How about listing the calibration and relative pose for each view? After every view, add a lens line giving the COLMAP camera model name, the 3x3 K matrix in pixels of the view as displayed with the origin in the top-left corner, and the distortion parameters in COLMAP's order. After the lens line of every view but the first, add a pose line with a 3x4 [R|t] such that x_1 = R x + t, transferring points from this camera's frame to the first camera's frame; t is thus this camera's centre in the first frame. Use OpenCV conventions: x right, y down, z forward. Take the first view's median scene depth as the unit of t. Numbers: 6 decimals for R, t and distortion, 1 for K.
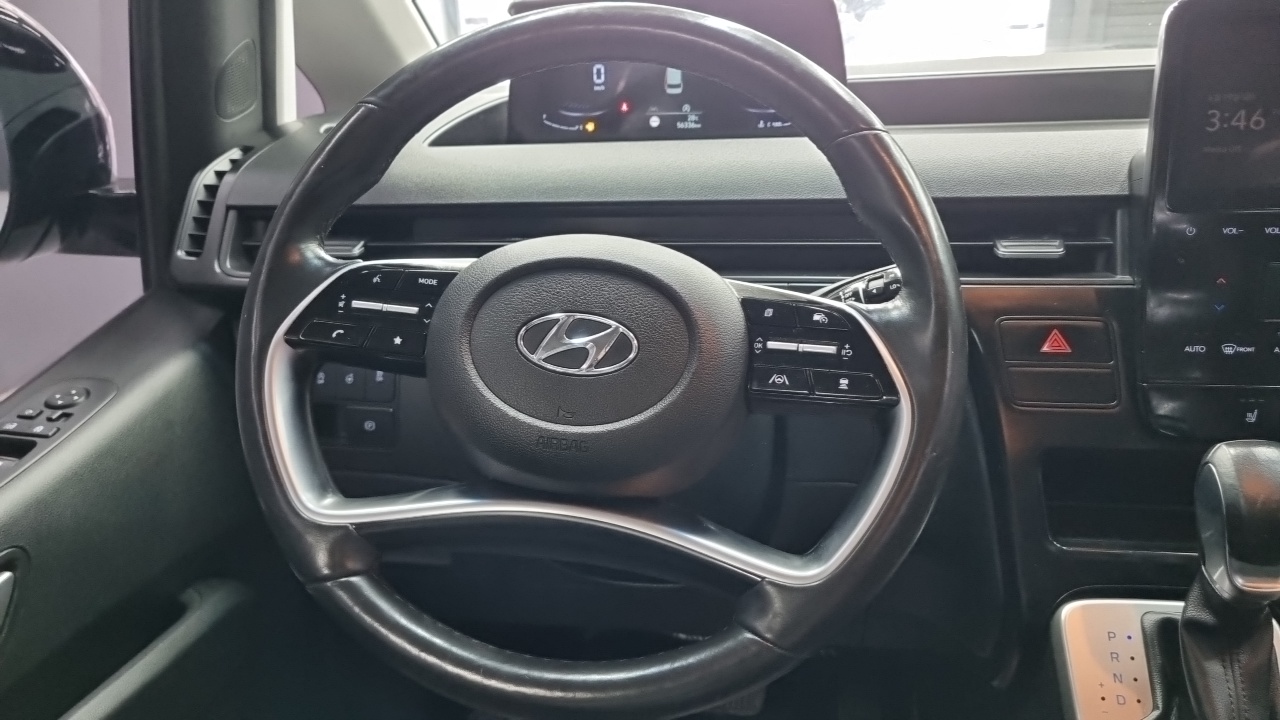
lens RADIAL K [[992.0, 0, 640.0], [0, 992.0, 360.0], [0, 0, 1]] dist [0.039896, -0.002186]
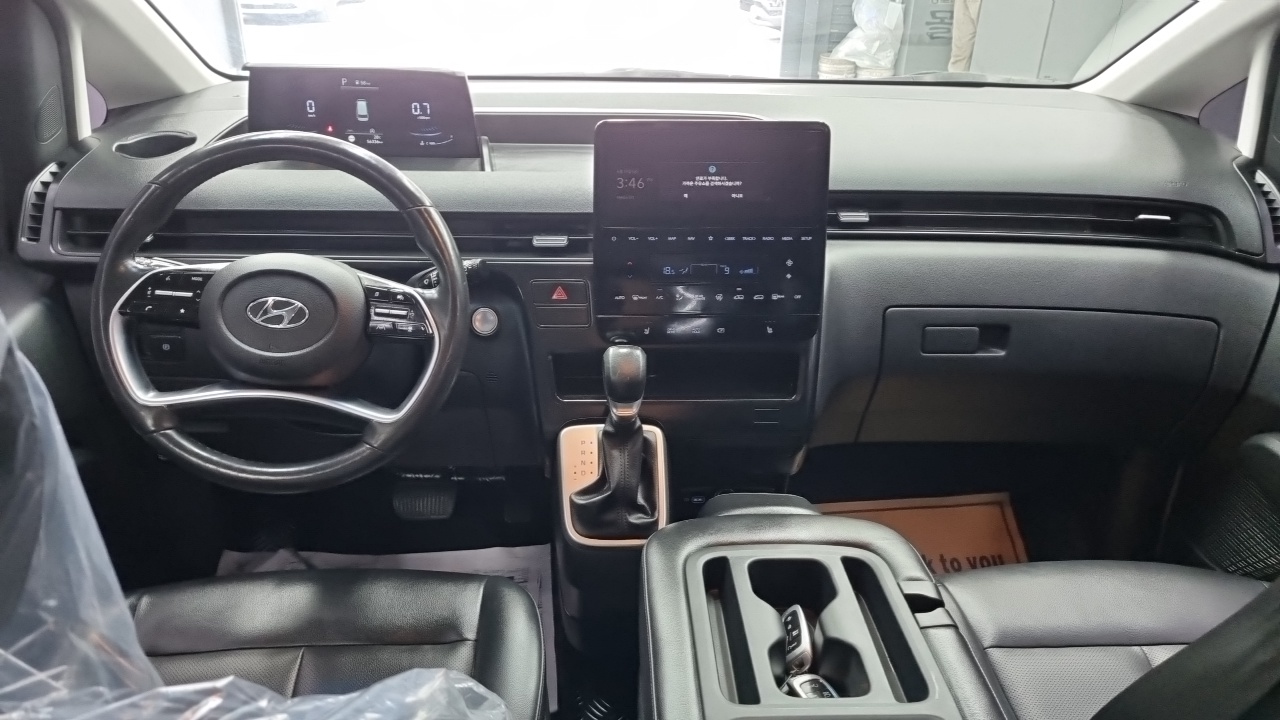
lens RADIAL K [[992.0, 0, 640.0], [0, 992.0, 360.0], [0, 0, 1]] dist [0.039896, -0.002186]
pose [[0.980940, -0.037337, 0.190689, 0.253912], [0.013862, 0.992312, 0.122985, -0.150968], [-0.193815, -0.117998, 0.973916, -1.075100]]
